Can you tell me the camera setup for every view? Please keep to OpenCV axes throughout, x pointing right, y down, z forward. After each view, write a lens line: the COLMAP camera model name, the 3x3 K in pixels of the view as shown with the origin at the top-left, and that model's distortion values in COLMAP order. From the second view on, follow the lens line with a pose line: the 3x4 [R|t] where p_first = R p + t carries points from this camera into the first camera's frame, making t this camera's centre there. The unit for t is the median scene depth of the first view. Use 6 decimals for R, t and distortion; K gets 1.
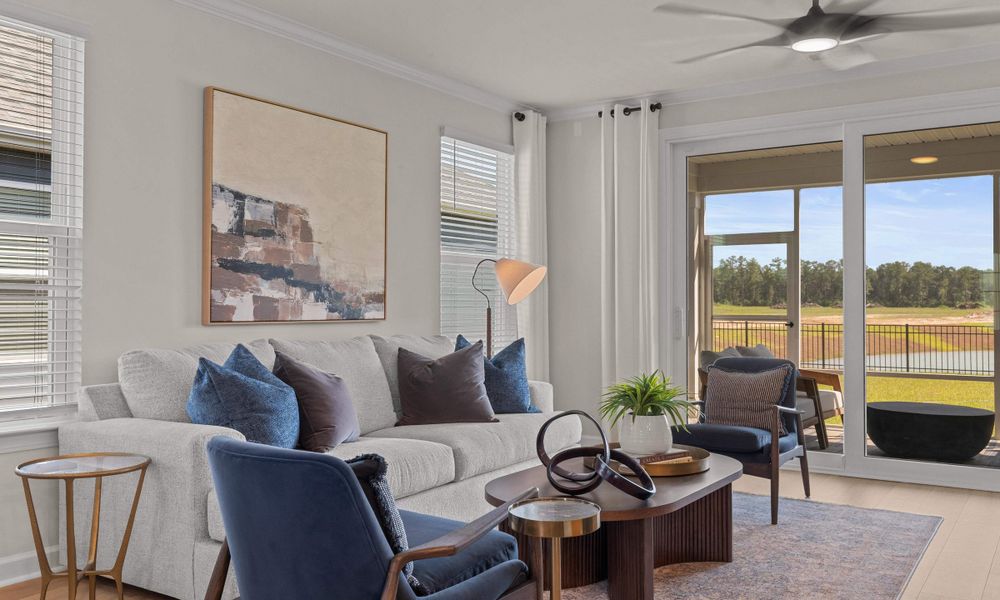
lens RADIAL K [[731.9, 0, 471.1], [0, 731.9, 299.9], [0, 0, 1]] dist [-0.005467, 0.009475]
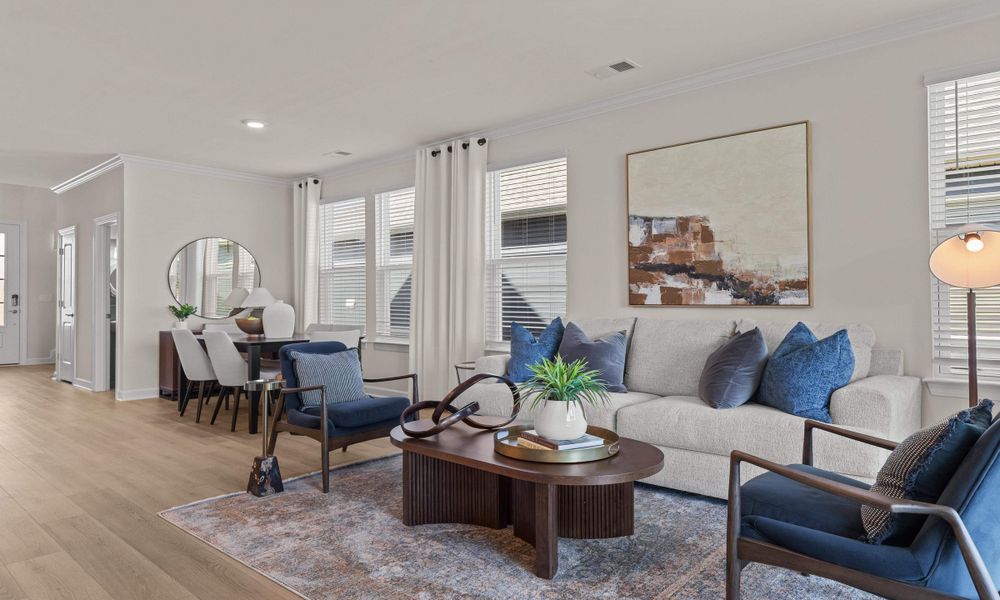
lens RADIAL K [[598.4, 0, 498.4], [0, 598.4, 295.8], [0, 0, 1]] dist [0.002175, -0.004436]
pose [[-0.048313, -0.019768, -0.998637, 0.814280], [0.002055, 0.999800, -0.019891, 0.031786], [0.998830, -0.003013, -0.048262, 0.686337]]
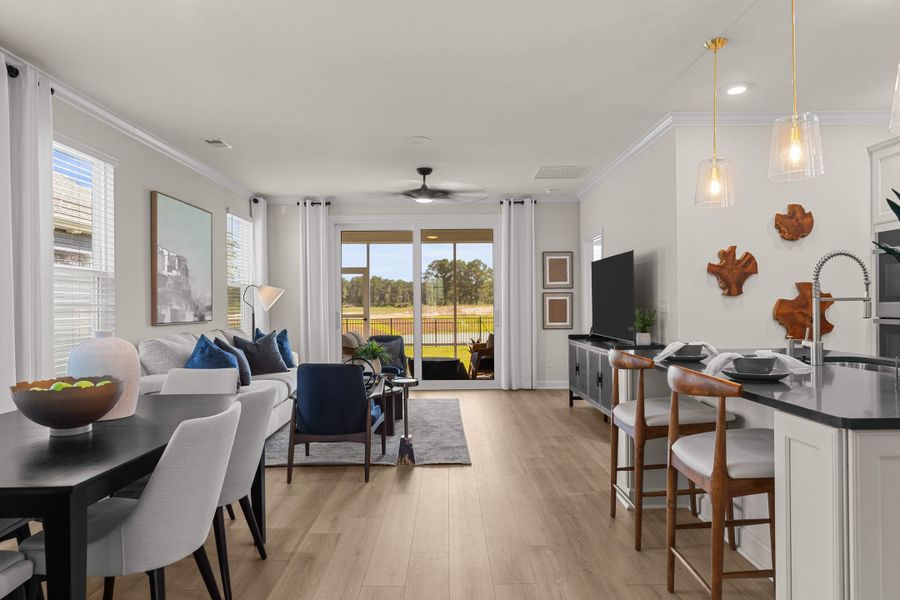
lens RADIAL K [[661.5, 0, 448.0], [0, 661.5, 305.7], [0, 0, 1]] dist [0.005799, -0.000956]
pose [[0.762018, -0.007006, 0.647517, -0.762486], [0.001192, 0.999955, 0.009417, -0.024638], [-0.647554, -0.006404, 0.761992, -0.606134]]
